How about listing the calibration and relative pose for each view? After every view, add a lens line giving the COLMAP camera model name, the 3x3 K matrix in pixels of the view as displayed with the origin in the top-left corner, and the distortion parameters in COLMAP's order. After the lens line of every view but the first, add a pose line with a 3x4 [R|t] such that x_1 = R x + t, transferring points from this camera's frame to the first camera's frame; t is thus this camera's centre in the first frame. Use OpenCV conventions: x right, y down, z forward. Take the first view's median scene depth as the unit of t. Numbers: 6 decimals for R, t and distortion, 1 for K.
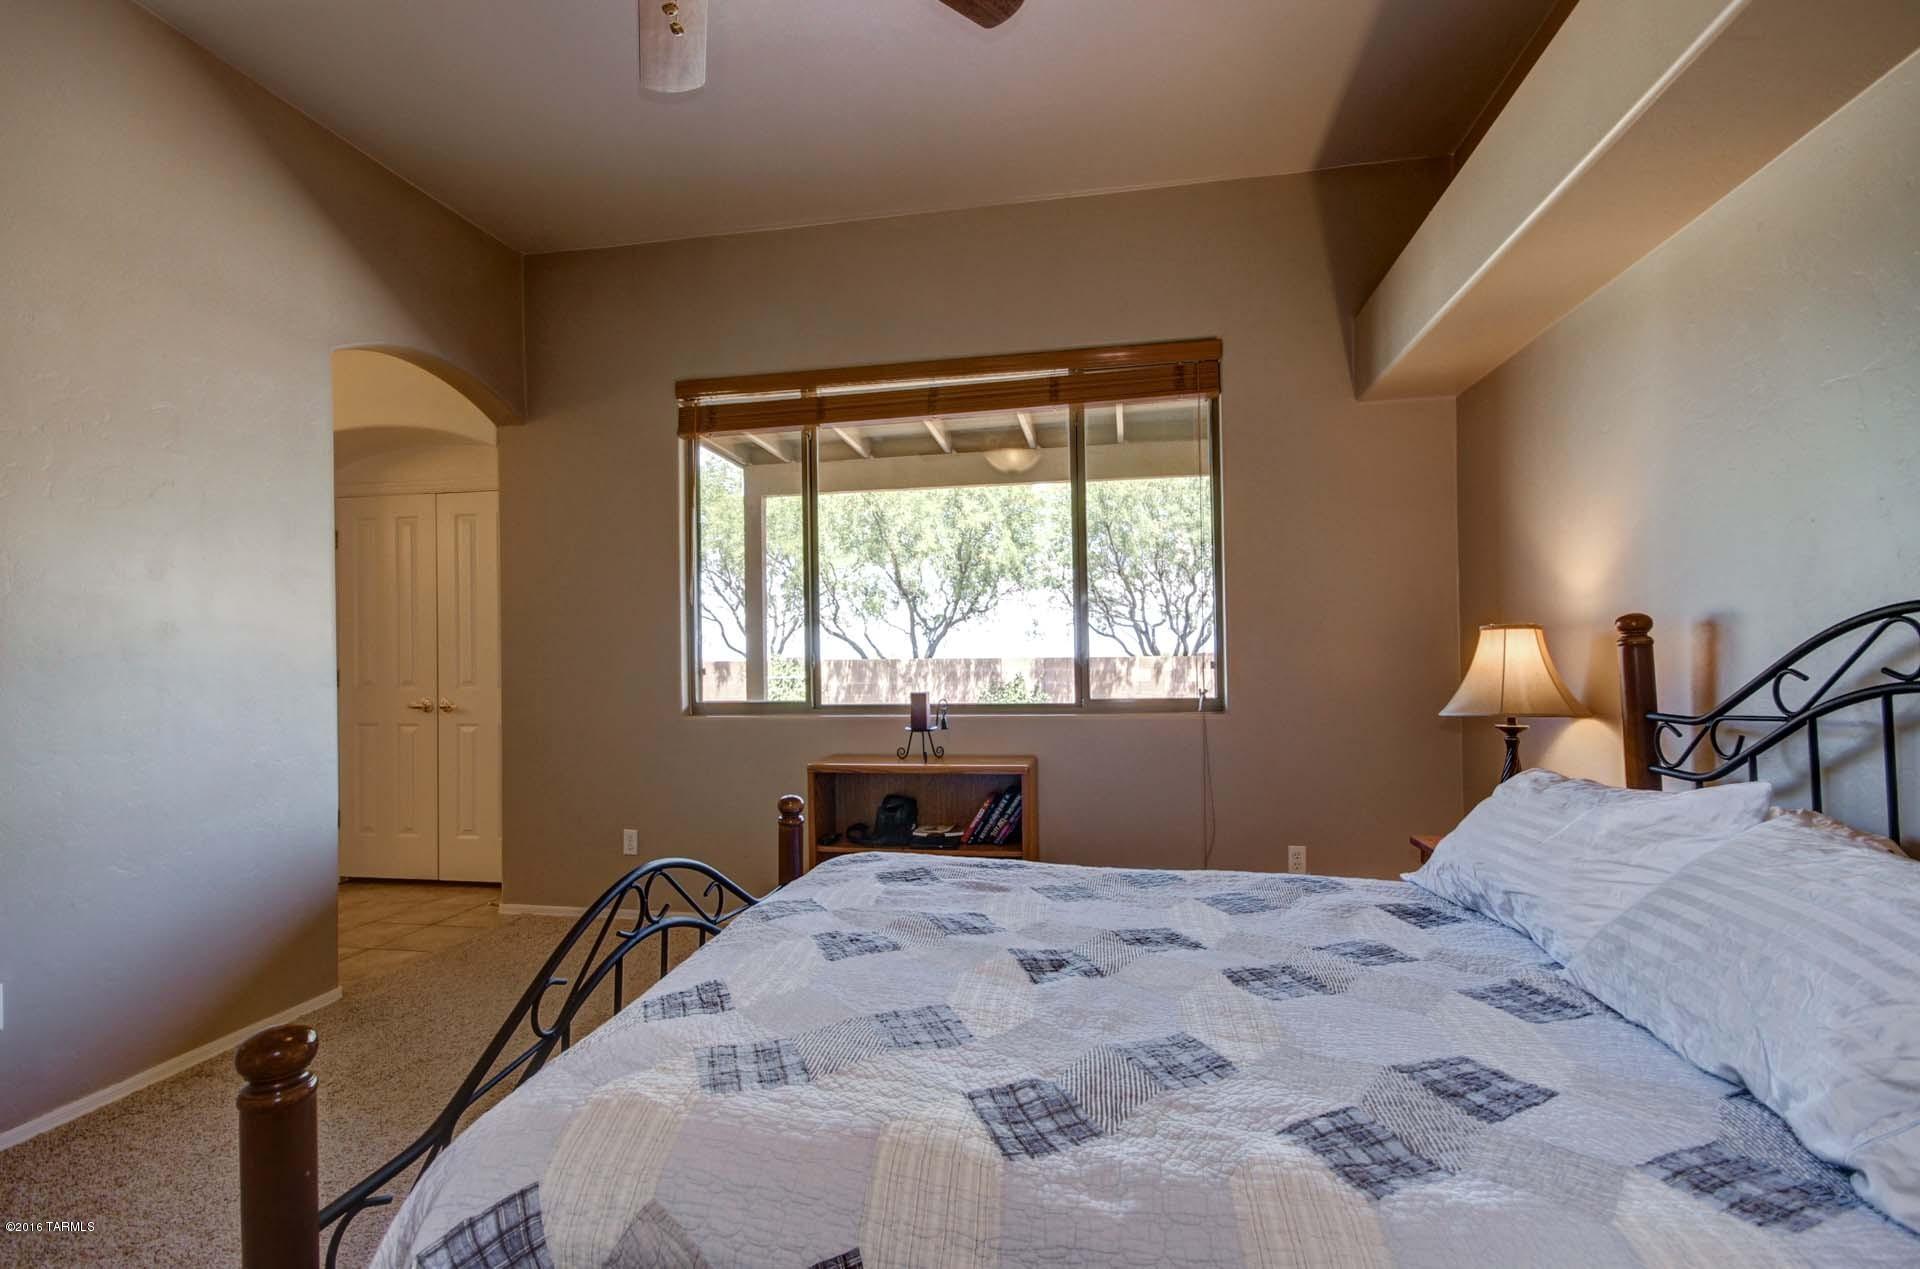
lens RADIAL K [[886.1, 0, 962.9], [0, 886.1, 633.5], [0, 0, 1]] dist [0.005058, -0.000074]
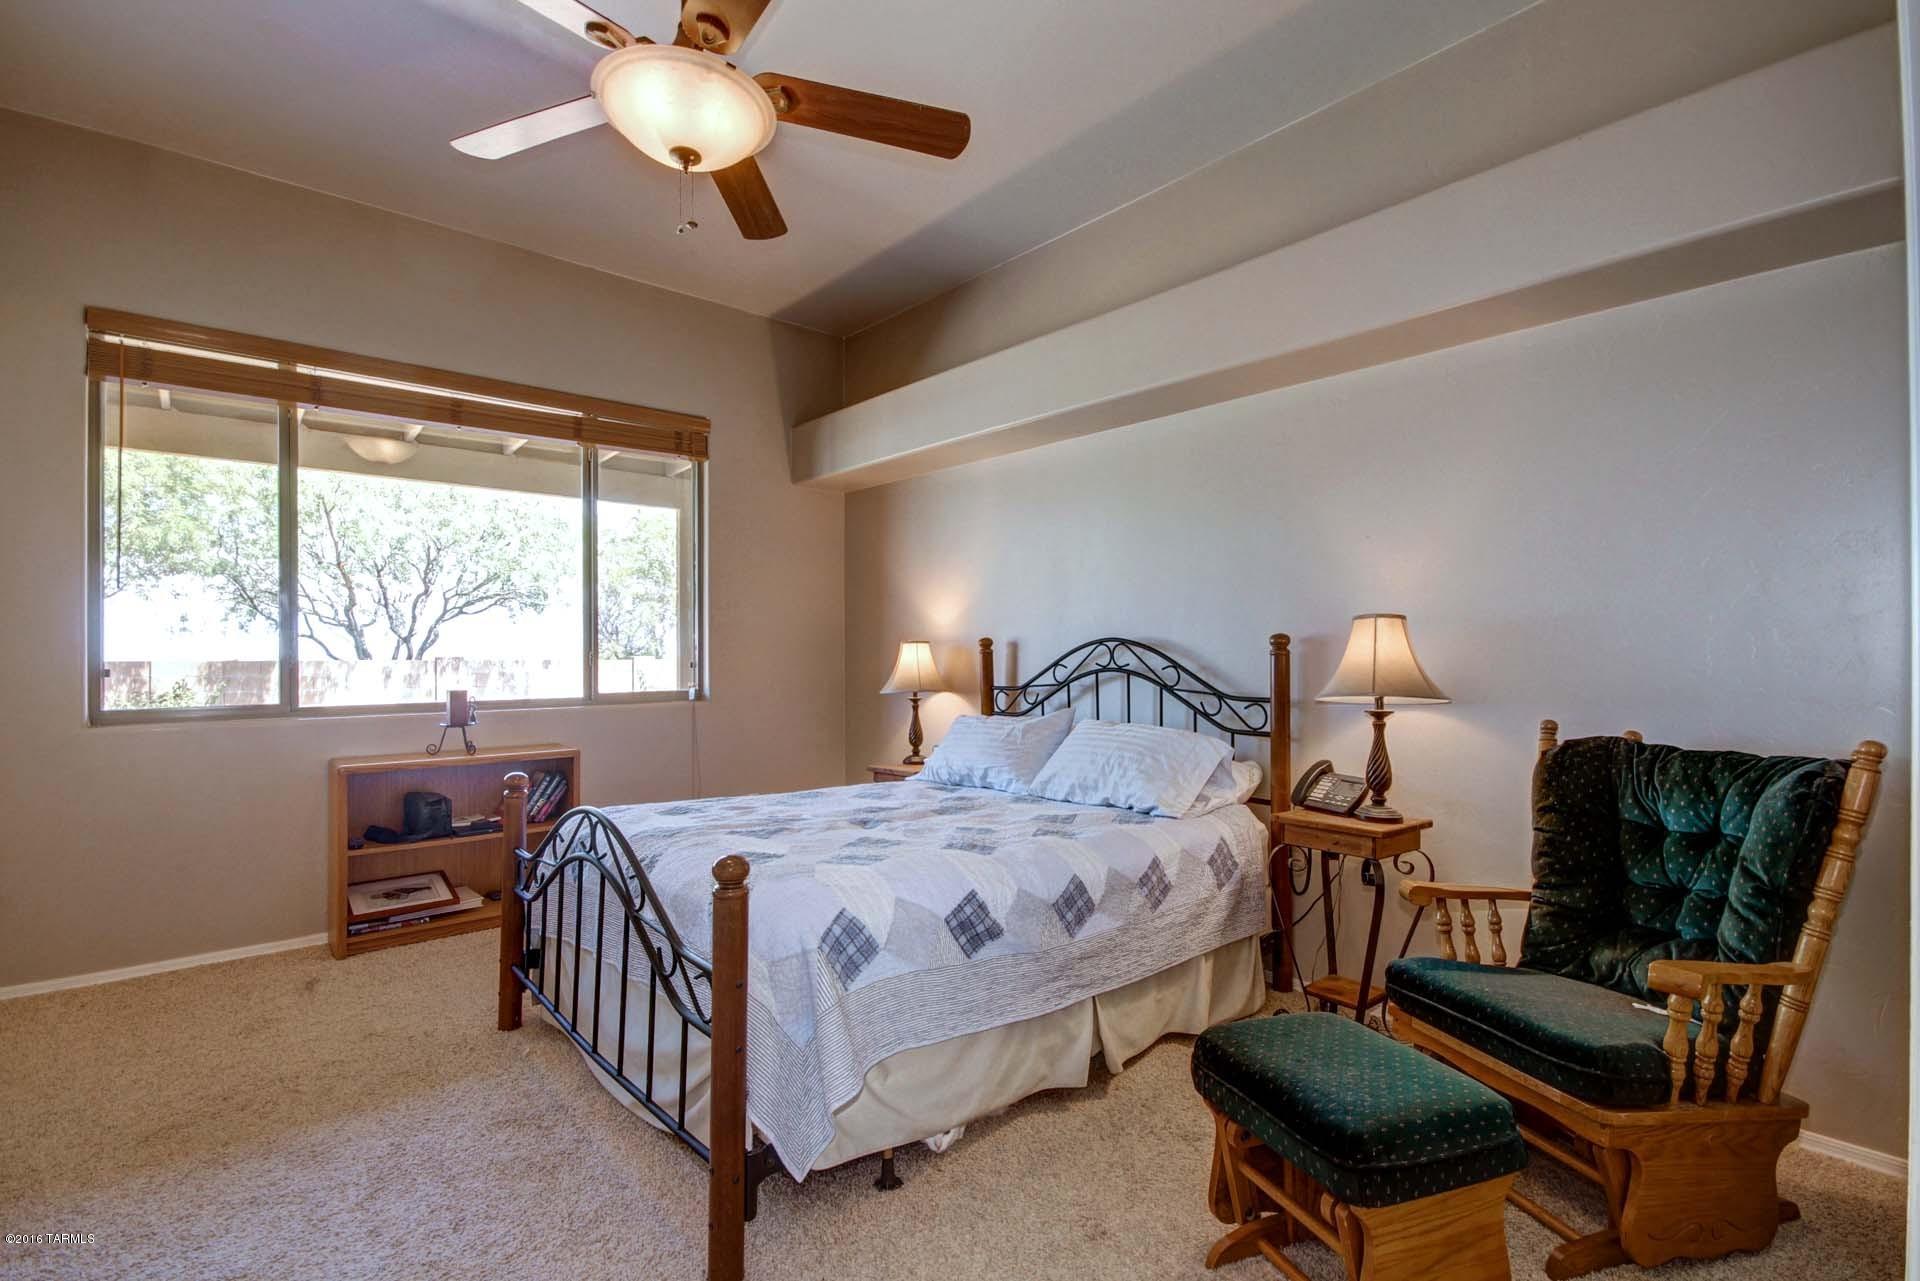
lens RADIAL K [[862.6, 0, 957.4], [0, 862.6, 647.5], [0, 0, 1]] dist [-0.004409, 0.000235]
pose [[0.619488, 0.015496, 0.784853, -0.486958], [-0.023413, 0.999725, -0.001258, 0.002814], [-0.784657, -0.017596, 0.619681, -0.101628]]
